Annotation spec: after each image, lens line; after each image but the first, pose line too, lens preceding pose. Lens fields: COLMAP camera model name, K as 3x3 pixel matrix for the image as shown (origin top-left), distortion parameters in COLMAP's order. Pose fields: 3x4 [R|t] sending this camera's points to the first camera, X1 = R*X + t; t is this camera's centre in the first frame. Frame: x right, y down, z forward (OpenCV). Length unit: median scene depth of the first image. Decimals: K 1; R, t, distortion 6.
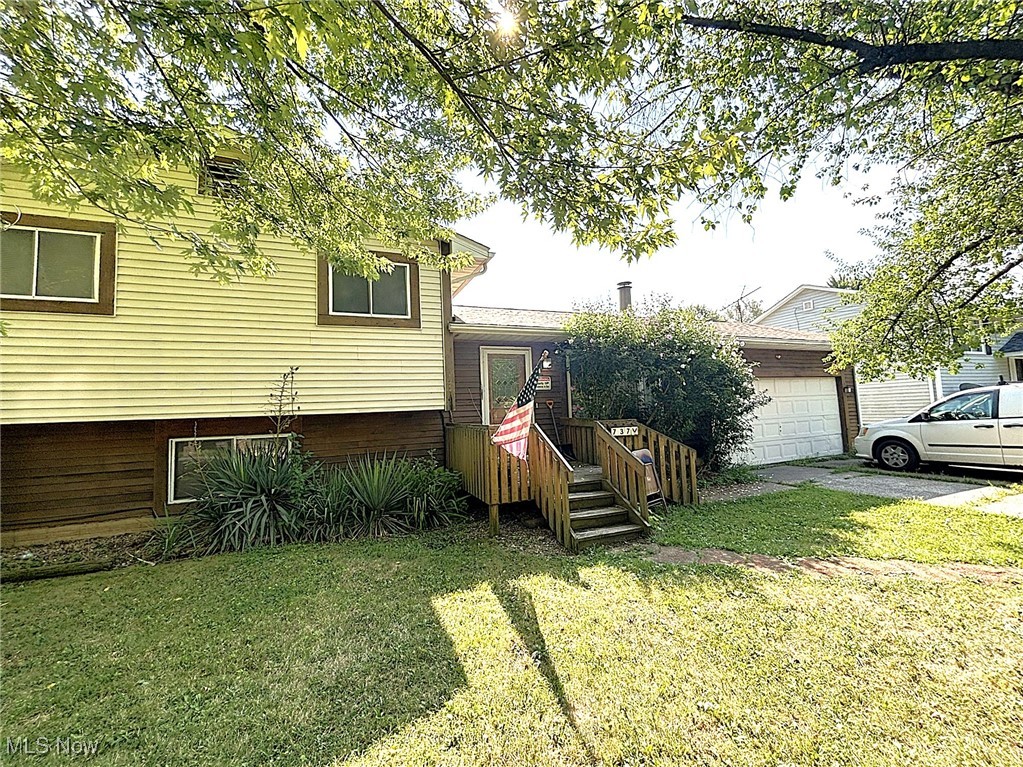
lens RADIAL K [[415.8, 0, 511.5], [0, 415.8, 383.5], [0, 0, 1]] dist [-0.001081, -0.000196]
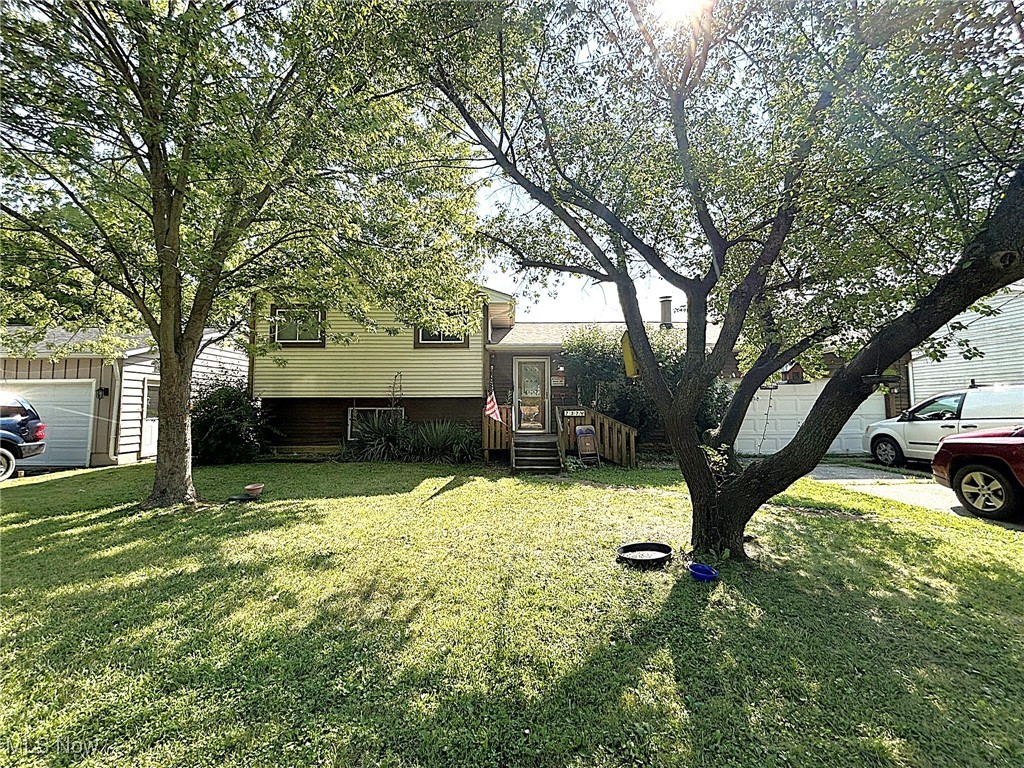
lens RADIAL K [[408.8, 0, 515.3], [0, 408.8, 384.6], [0, 0, 1]] dist [0.001931, -0.000343]
pose [[0.928128, 0.013940, -0.372000, 0.744917], [-0.007722, 0.999805, 0.018200, -0.023617], [0.372181, -0.014019, 0.928054, -0.603229]]
